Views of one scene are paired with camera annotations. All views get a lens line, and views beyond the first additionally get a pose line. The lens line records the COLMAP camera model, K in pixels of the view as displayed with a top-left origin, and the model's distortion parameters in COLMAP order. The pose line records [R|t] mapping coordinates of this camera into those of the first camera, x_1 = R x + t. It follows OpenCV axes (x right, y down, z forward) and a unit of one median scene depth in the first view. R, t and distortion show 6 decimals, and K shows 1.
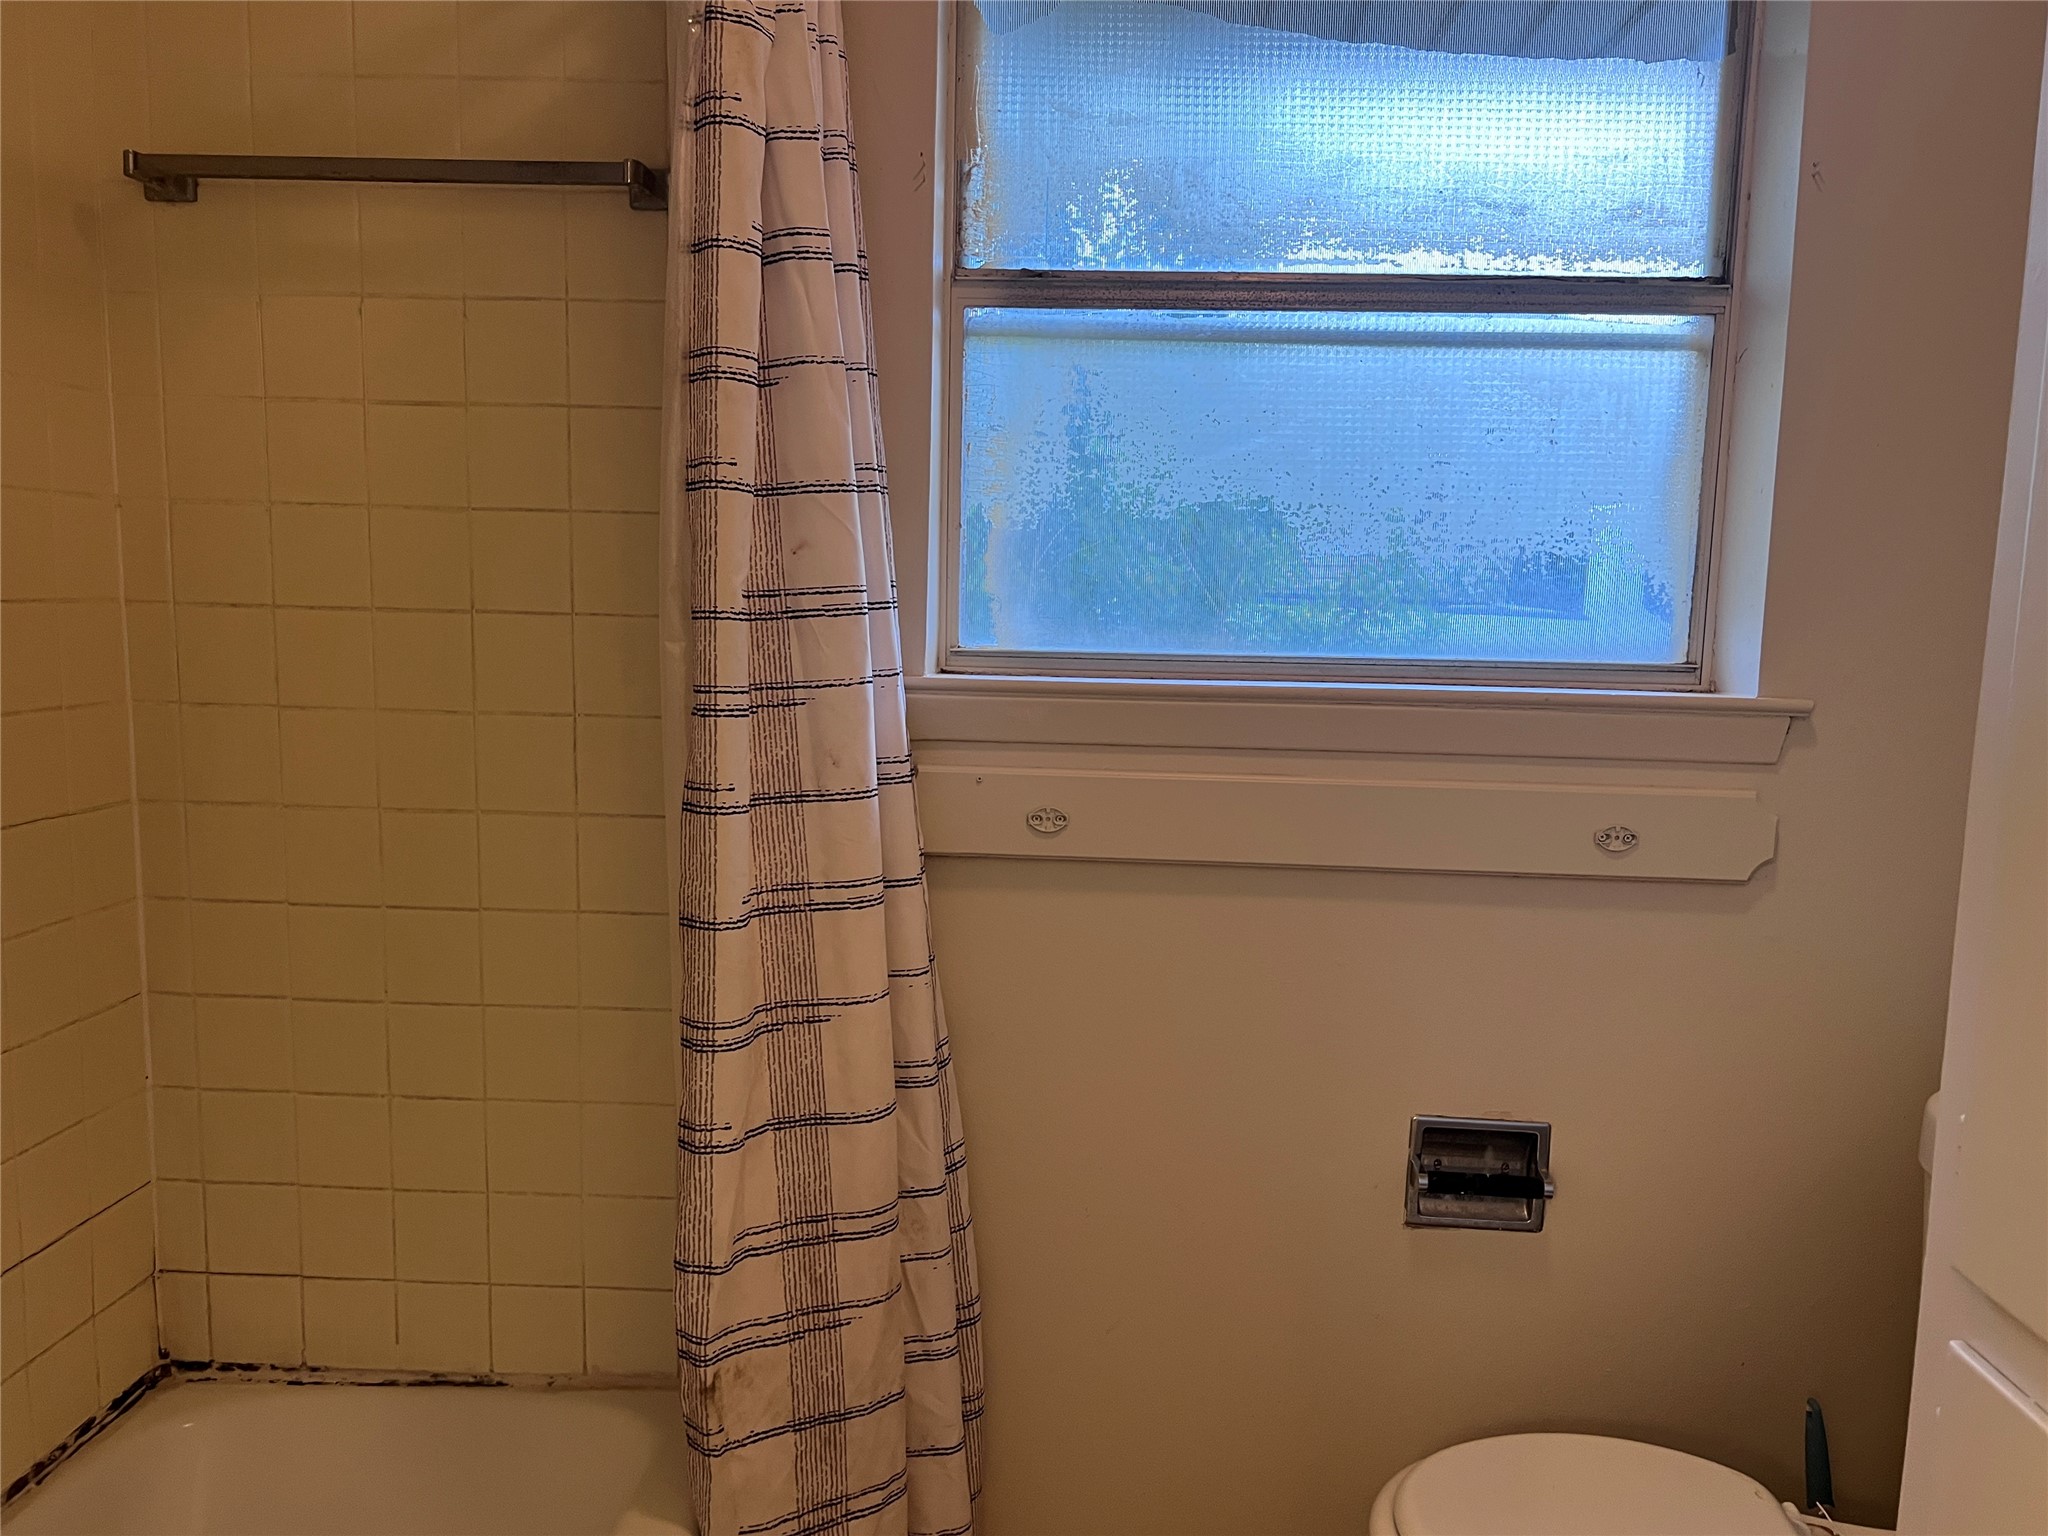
lens RADIAL K [[1560.4, 0, 1018.1], [0, 1560.4, 772.8], [0, 0, 1]] dist [0.038622, -0.035907]
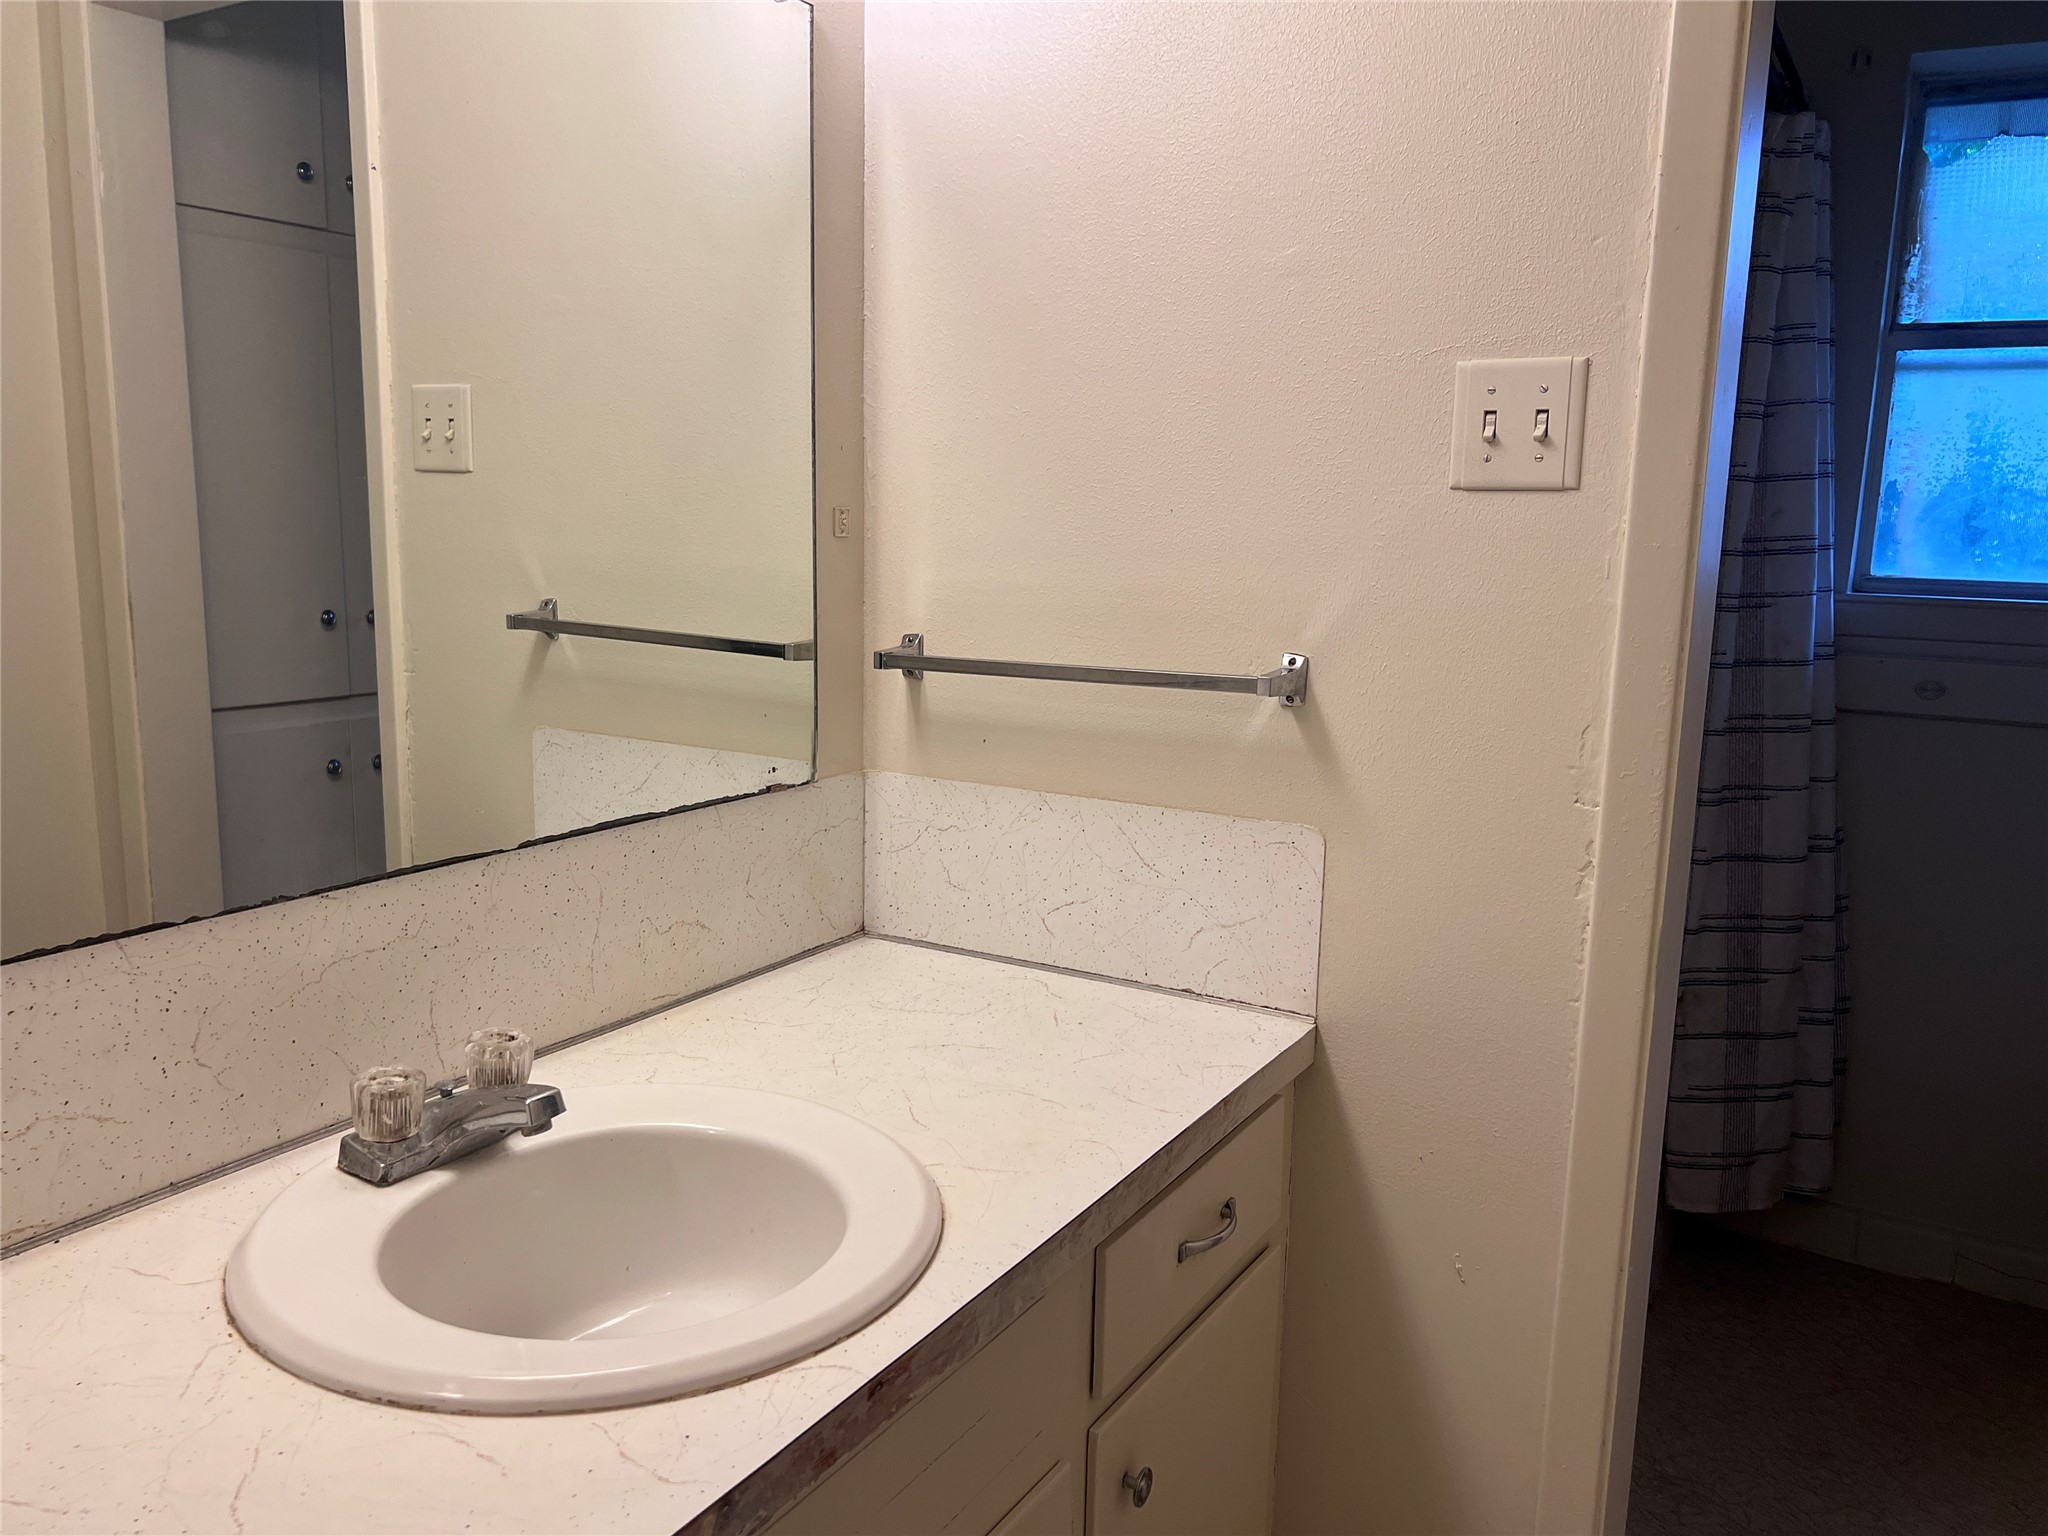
lens RADIAL K [[1560.4, 0, 1022.4], [0, 1560.4, 770.4], [0, 0, 1]] dist [0.038622, -0.035907]
pose [[0.885661, 0.076696, -0.457954, -0.060424], [-0.056800, 0.996752, 0.057082, 0.077296], [0.460844, -0.024543, 0.887142, -0.832824]]
